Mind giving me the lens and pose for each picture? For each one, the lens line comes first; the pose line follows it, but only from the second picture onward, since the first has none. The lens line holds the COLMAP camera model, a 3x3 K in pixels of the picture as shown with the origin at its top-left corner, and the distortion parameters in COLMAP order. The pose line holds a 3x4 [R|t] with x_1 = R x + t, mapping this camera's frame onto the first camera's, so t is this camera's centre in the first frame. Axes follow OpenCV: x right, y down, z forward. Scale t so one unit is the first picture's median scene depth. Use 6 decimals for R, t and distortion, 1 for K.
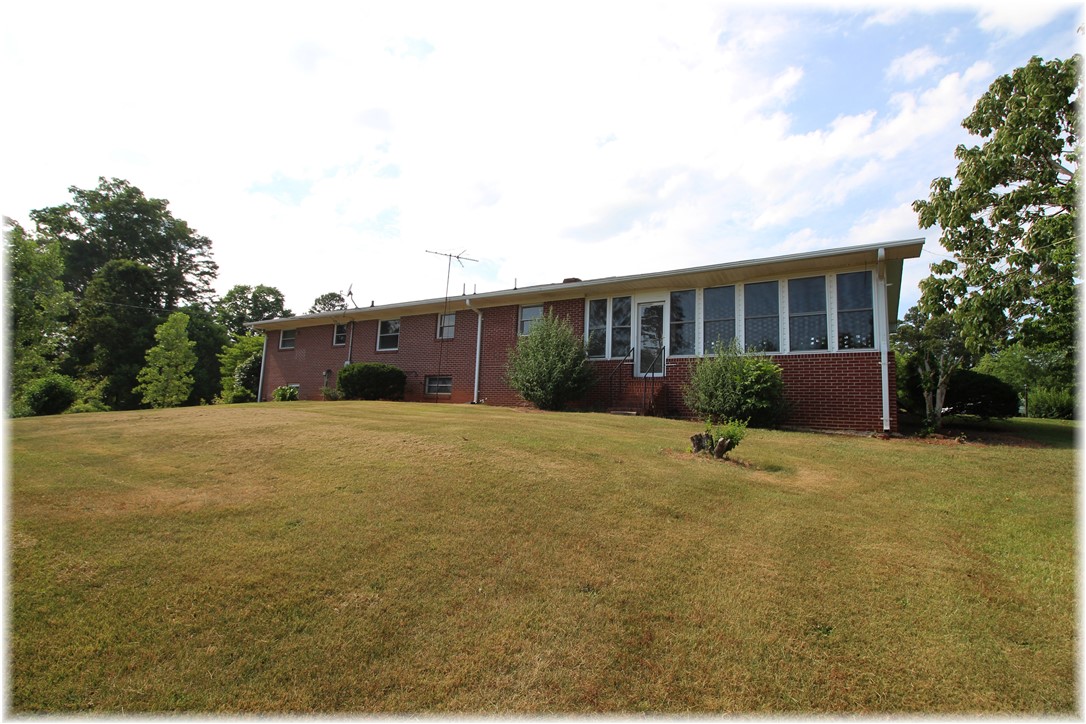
lens RADIAL K [[478.9, 0, 543.0], [0, 478.9, 362.0], [0, 0, 1]] dist [-0.027120, -0.000351]
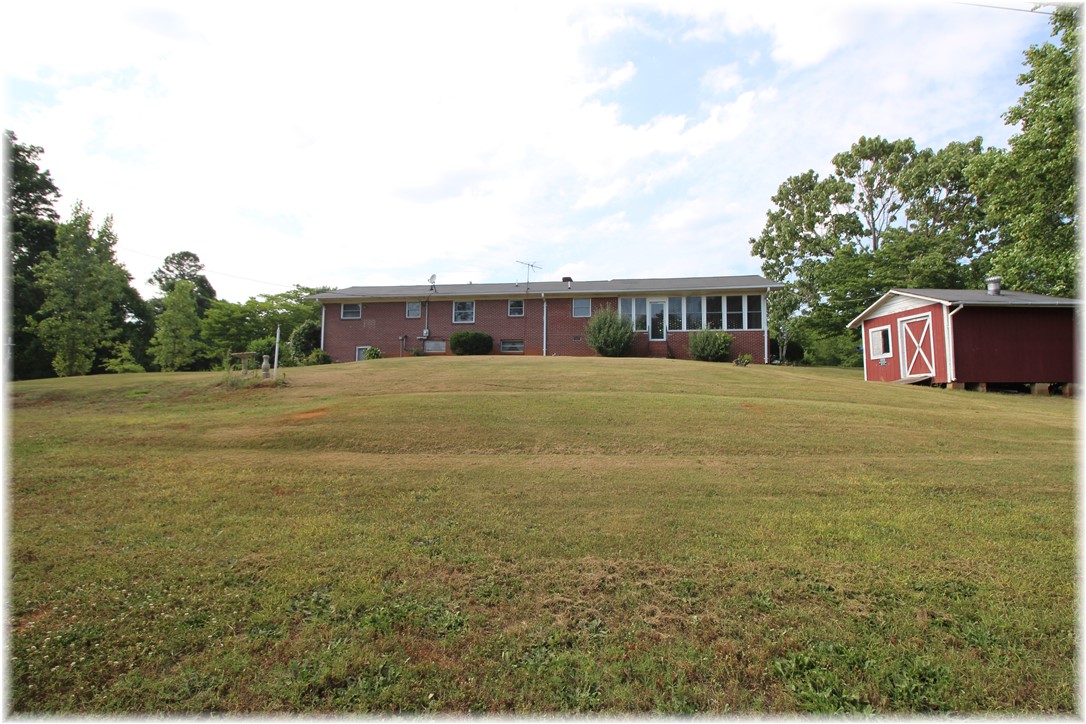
lens RADIAL K [[513.5, 0, 546.0], [0, 513.5, 356.6], [0, 0, 1]] dist [-0.000427, 0.000121]
pose [[0.934502, 0.006004, 0.355908, -0.236923], [-0.018722, 0.999303, 0.032301, 0.009139], [-0.355466, -0.036849, 0.933962, -0.204717]]
